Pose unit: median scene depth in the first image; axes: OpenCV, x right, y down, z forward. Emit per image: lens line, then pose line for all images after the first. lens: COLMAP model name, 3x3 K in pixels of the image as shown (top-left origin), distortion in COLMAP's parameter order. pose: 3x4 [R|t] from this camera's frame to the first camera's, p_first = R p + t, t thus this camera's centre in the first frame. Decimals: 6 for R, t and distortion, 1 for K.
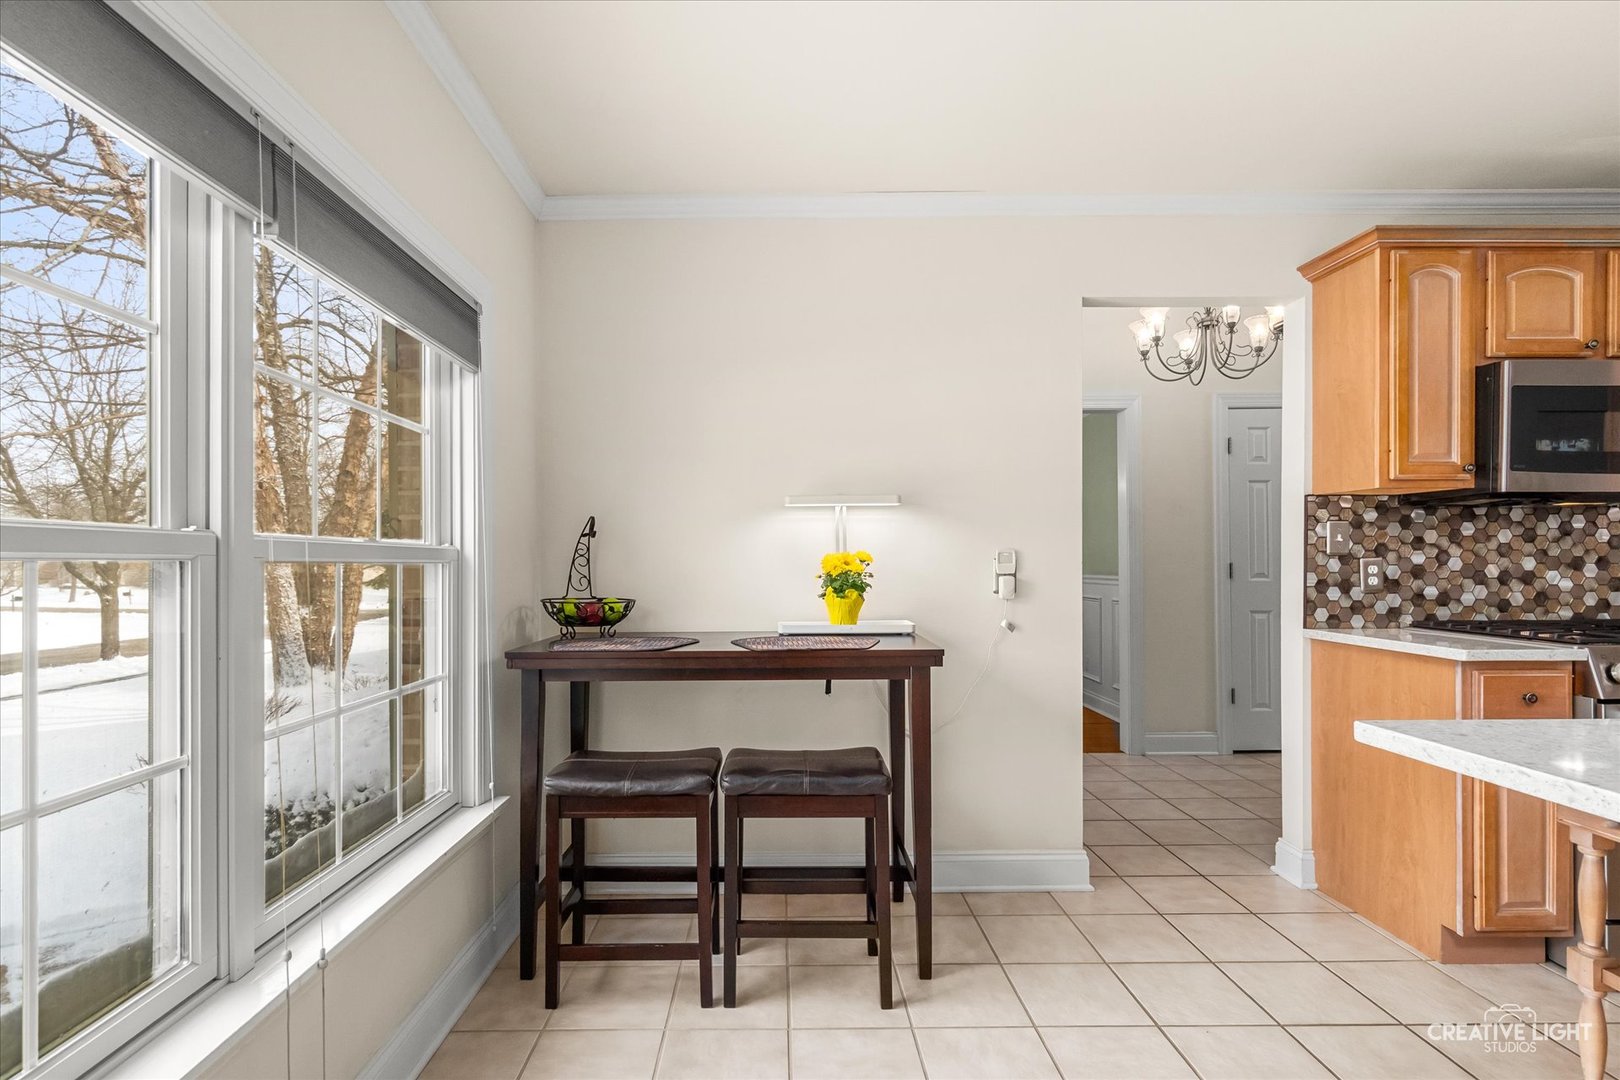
lens RADIAL K [[782.3, 0, 768.2], [0, 782.3, 564.1], [0, 0, 1]] dist [-0.000028, 0.000348]
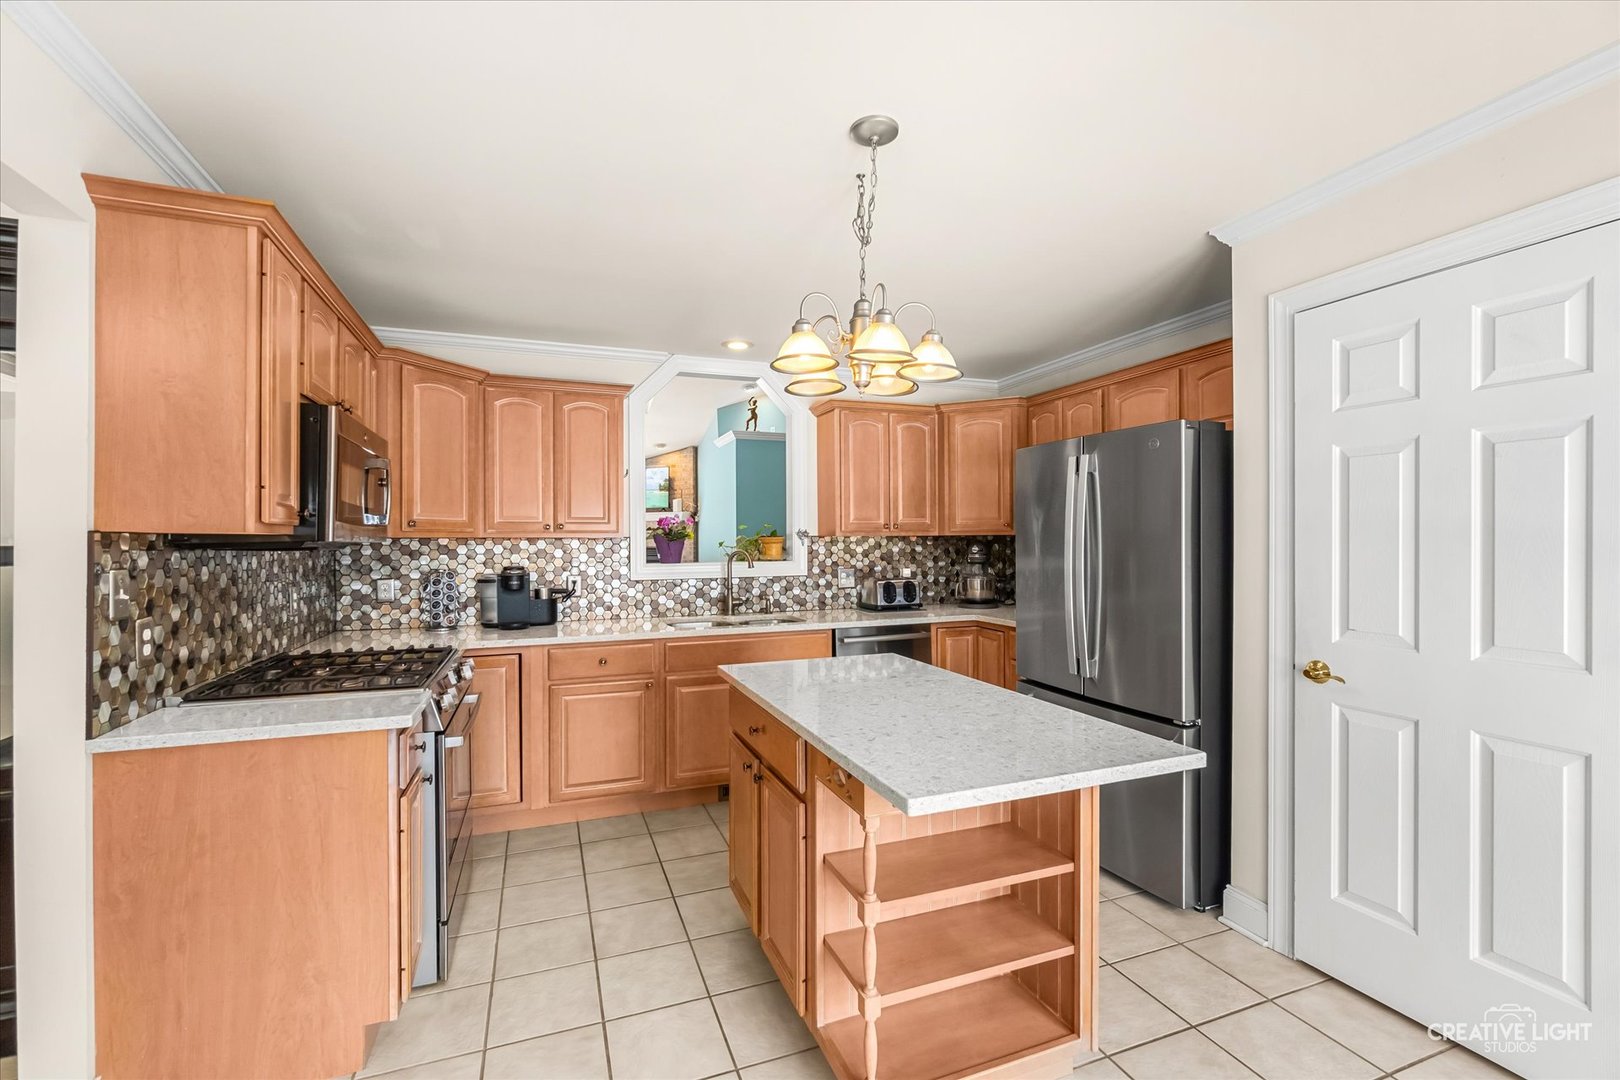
lens RADIAL K [[687.6, 0, 806.6], [0, 687.6, 544.1], [0, 0, 1]] dist [-0.009882, -0.000326]
pose [[-0.365922, 0.001696, 0.930644, -0.047449], [0.006363, 0.999980, 0.000680, -0.074875], [-0.930624, 0.006170, -0.365925, 0.658612]]
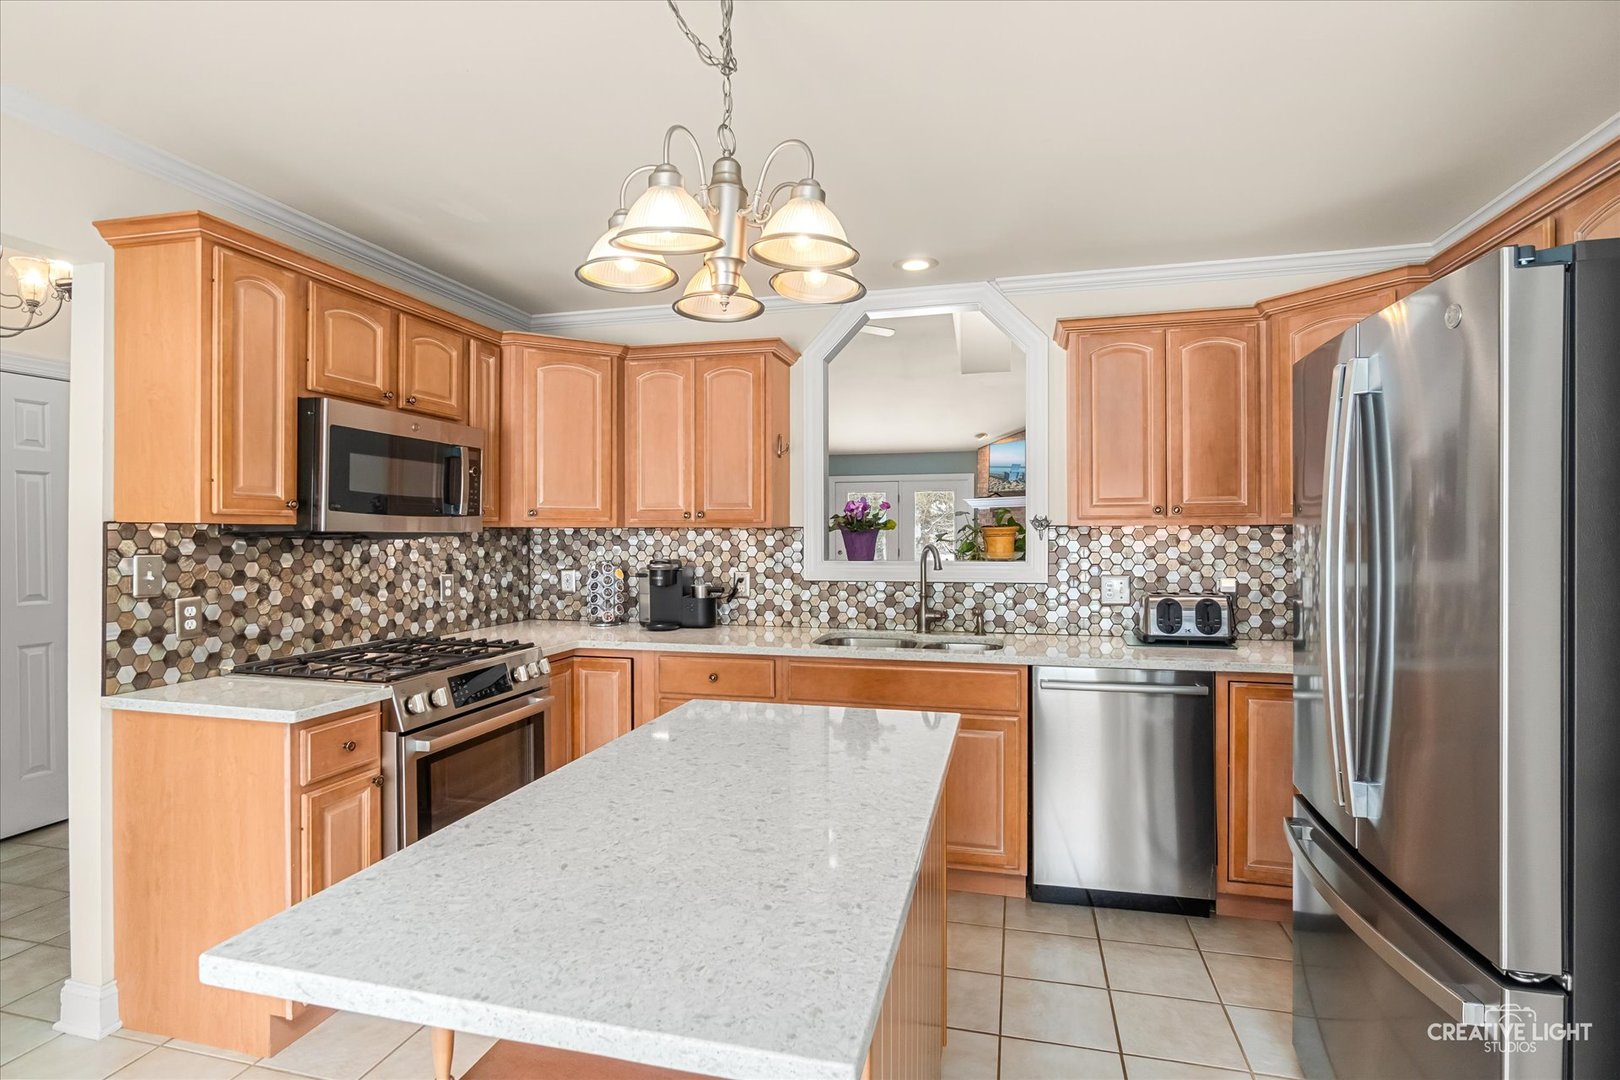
lens RADIAL K [[818.8, 0, 811.1], [0, 818.8, 536.8], [0, 0, 1]] dist [-0.009536, 0.002196]
pose [[0.243413, -0.000885, 0.969922, 0.083079], [-0.001179, 0.999999, 0.001208, -0.075758], [-0.969922, -0.001438, 0.243412, 0.136006]]
